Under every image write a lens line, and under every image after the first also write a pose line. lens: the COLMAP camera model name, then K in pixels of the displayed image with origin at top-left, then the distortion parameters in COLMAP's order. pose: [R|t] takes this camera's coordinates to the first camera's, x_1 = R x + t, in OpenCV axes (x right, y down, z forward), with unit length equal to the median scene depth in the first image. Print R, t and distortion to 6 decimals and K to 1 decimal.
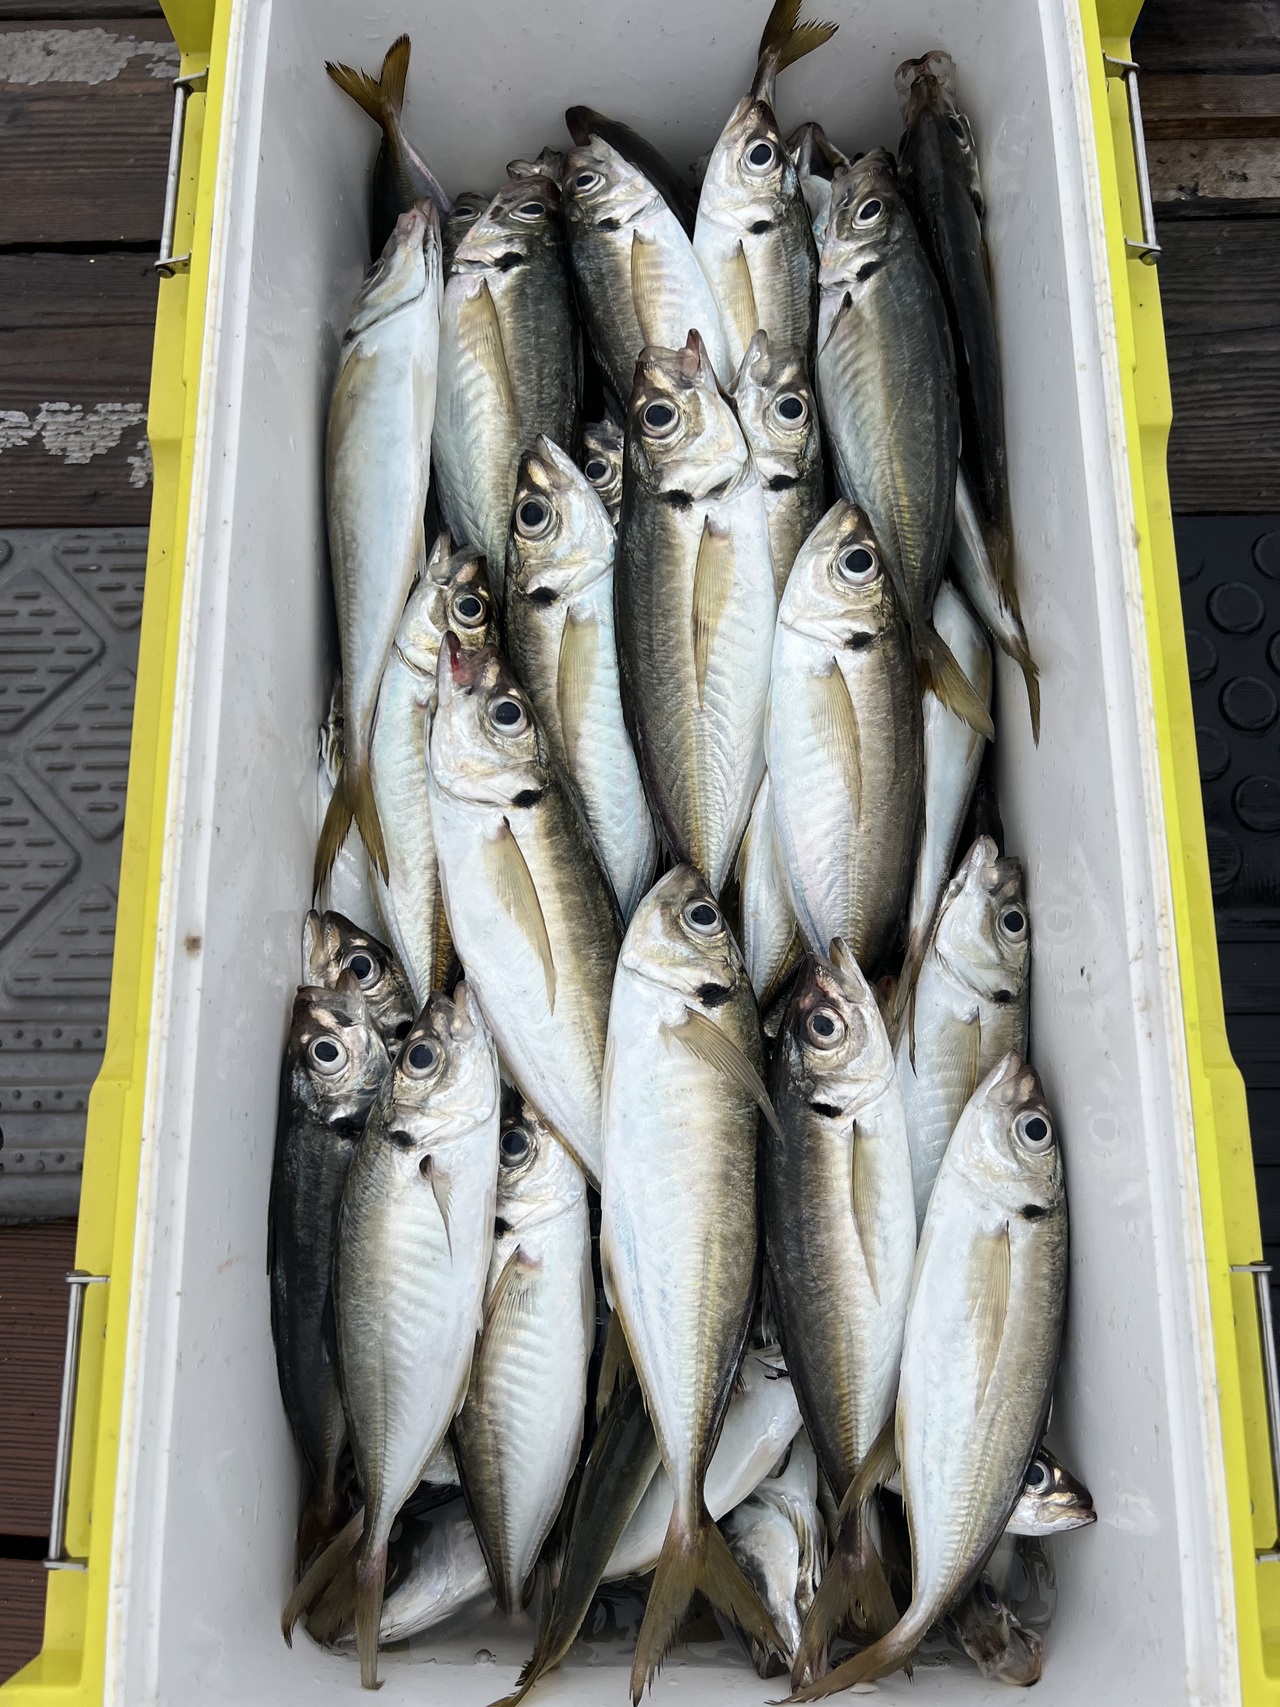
lens RADIAL K [[1321.7, 0, 641.3], [0, 1321.7, 882.7], [0, 0, 1]] dist [0.044225, -0.067495]
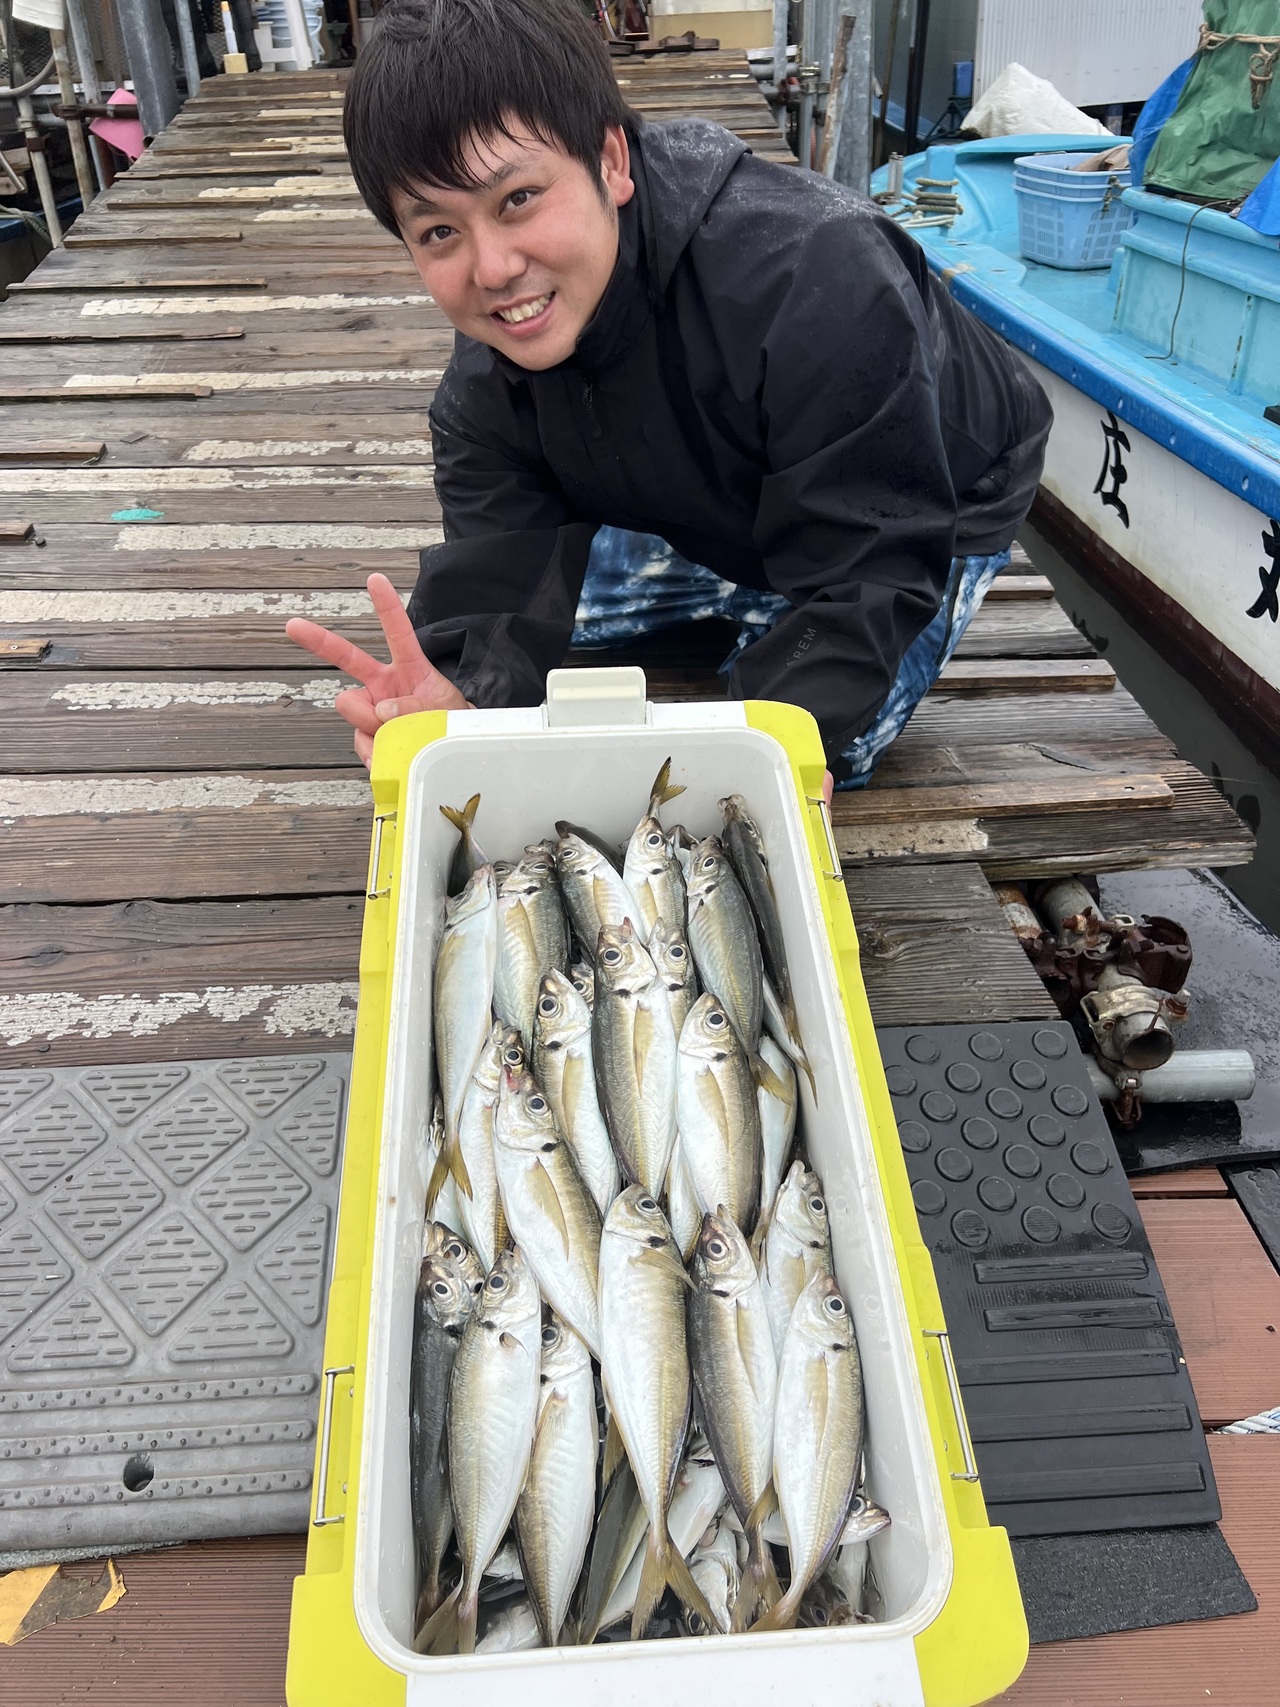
lens RADIAL K [[1321.7, 0, 641.3], [0, 1321.7, 882.7], [0, 0, 1]] dist [0.044225, -0.067495]
pose [[0.997267, -0.026761, 0.068861, -0.075450], [0.054638, 0.894540, -0.443636, 0.431365], [-0.049727, 0.446186, 0.893558, -0.822597]]
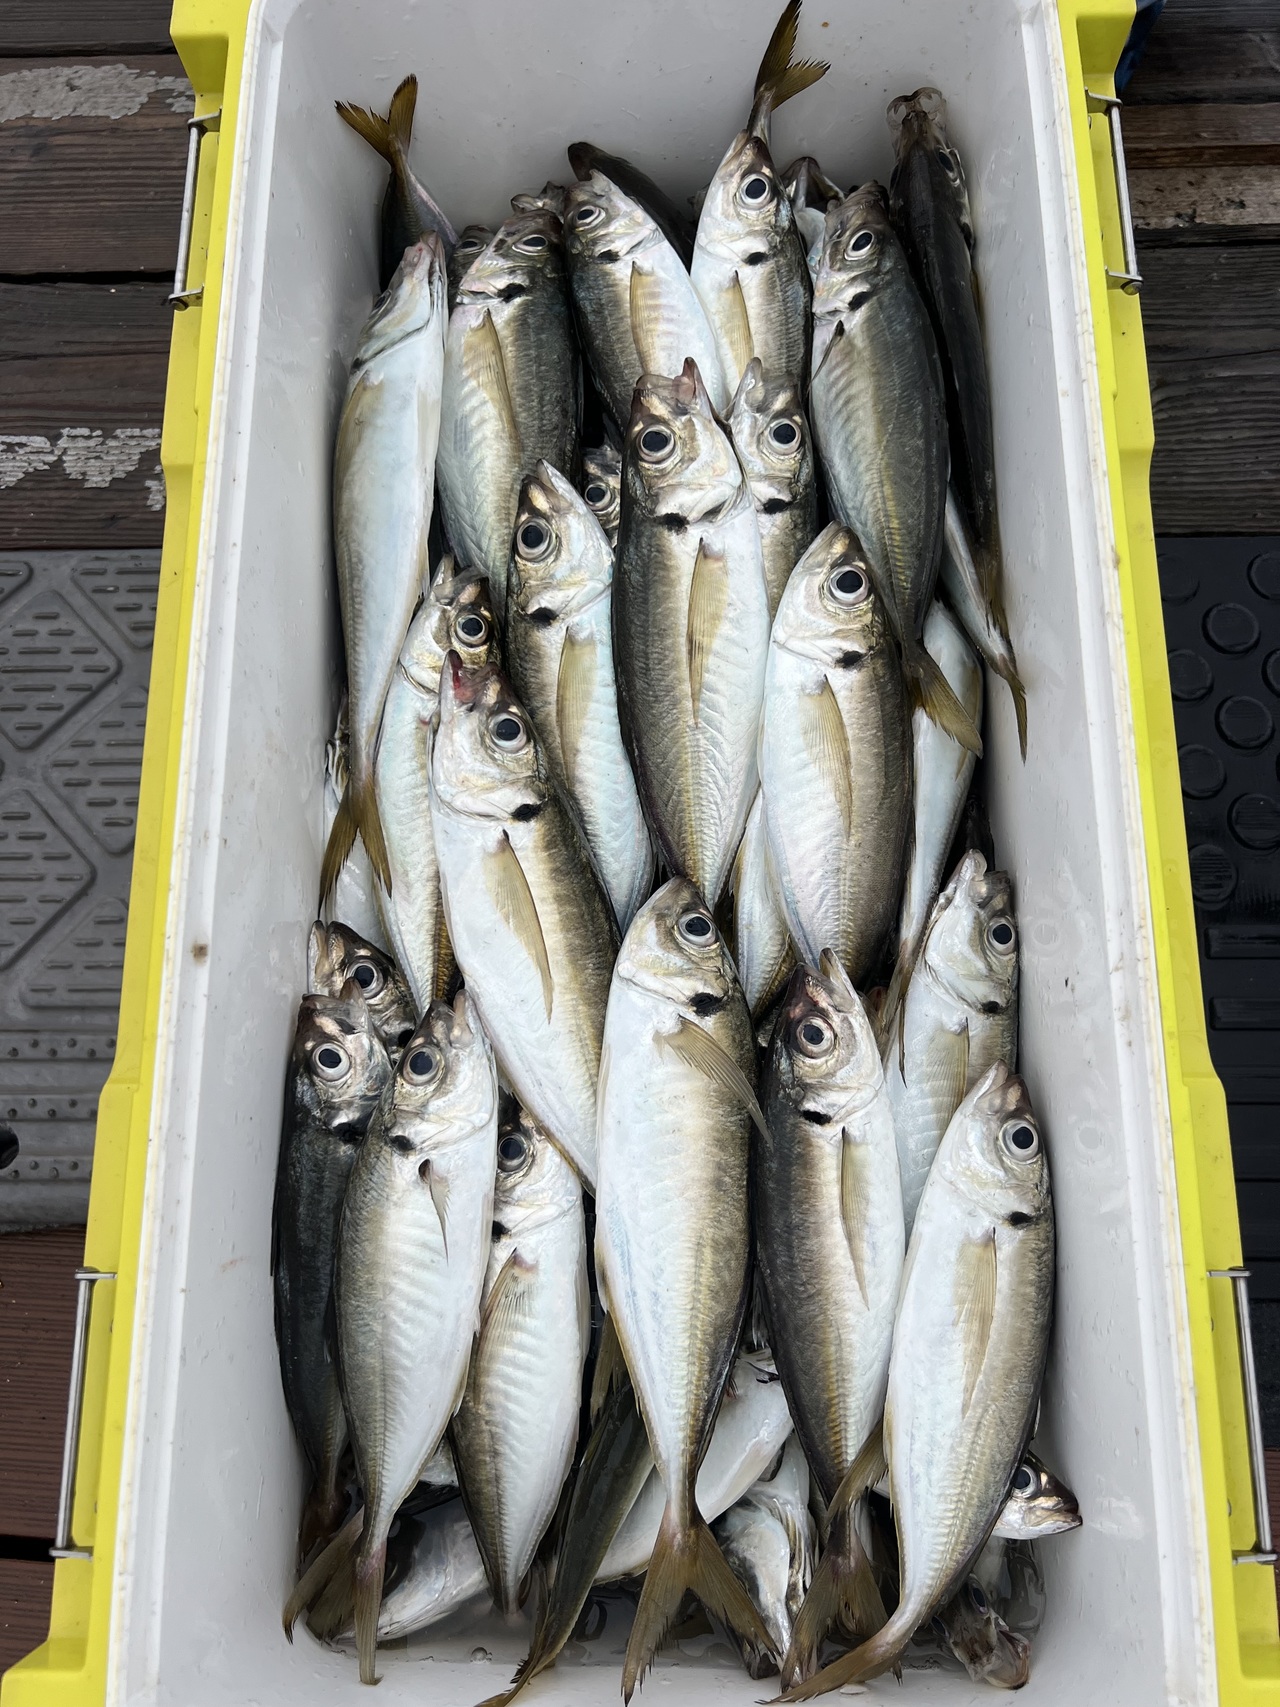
lens RADIAL K [[1318.2, 0, 635.9], [0, 1318.2, 881.9], [0, 0, 1]] dist [0.047231, -0.072593]
pose [[0.999878, 0.002643, -0.015419, 0.014635], [-0.002862, 0.999896, -0.014154, 0.004348], [0.015380, 0.014197, 0.999781, -0.021905]]
